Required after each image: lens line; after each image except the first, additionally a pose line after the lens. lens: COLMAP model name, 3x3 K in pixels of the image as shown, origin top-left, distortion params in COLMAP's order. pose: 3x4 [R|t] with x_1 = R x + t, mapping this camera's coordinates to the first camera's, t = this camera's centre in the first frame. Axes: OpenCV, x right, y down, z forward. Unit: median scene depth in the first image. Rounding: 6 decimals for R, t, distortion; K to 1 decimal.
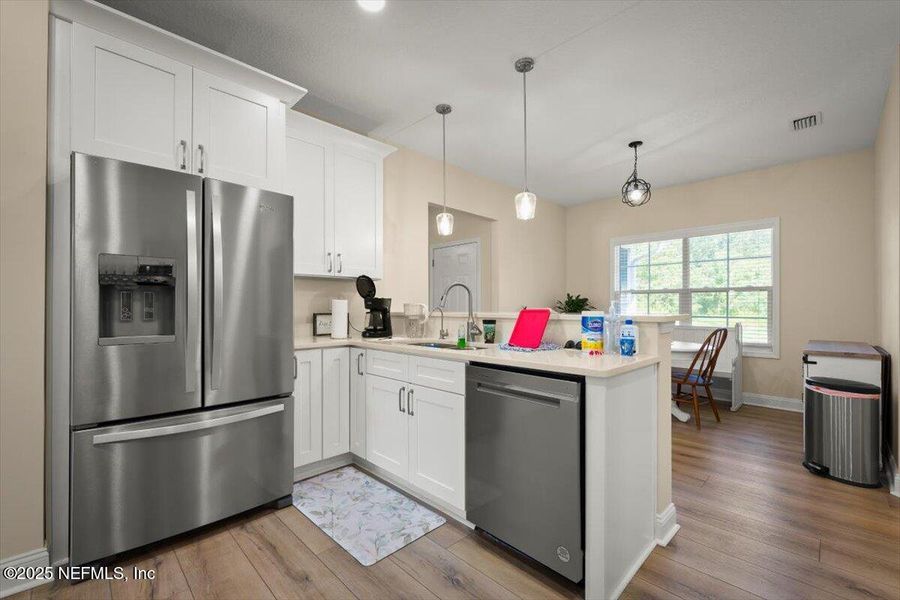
lens RADIAL K [[372.4, 0, 452.8], [0, 372.4, 305.4], [0, 0, 1]] dist [-0.003666, -0.000214]
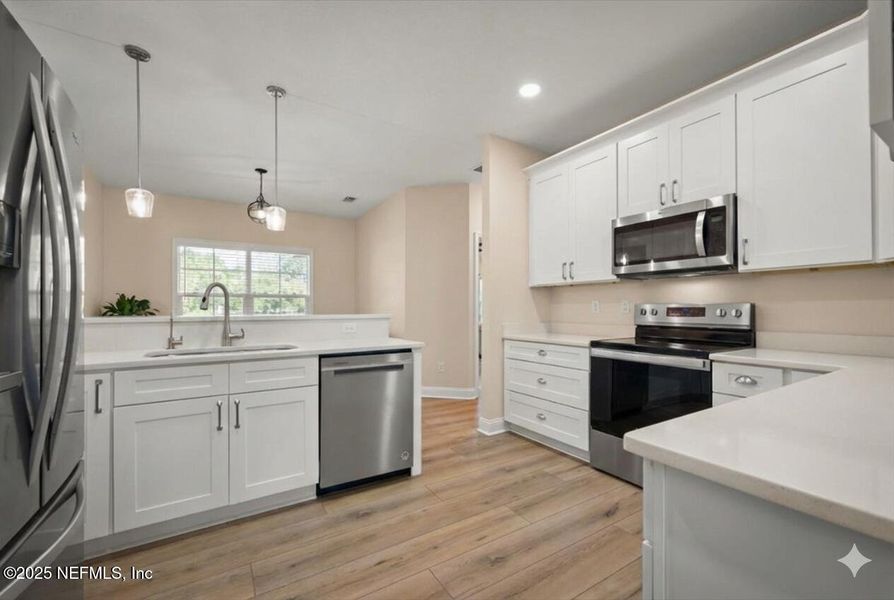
lens RADIAL K [[373.1, 0, 441.1], [0, 373.1, 304.3], [0, 0, 1]] dist [-0.004060, -0.000382]
pose [[0.229395, 0.010365, 0.973278, -0.419762], [-0.001222, 0.999946, -0.010361, -0.000348], [-0.973333, 0.001187, 0.229396, 0.142787]]
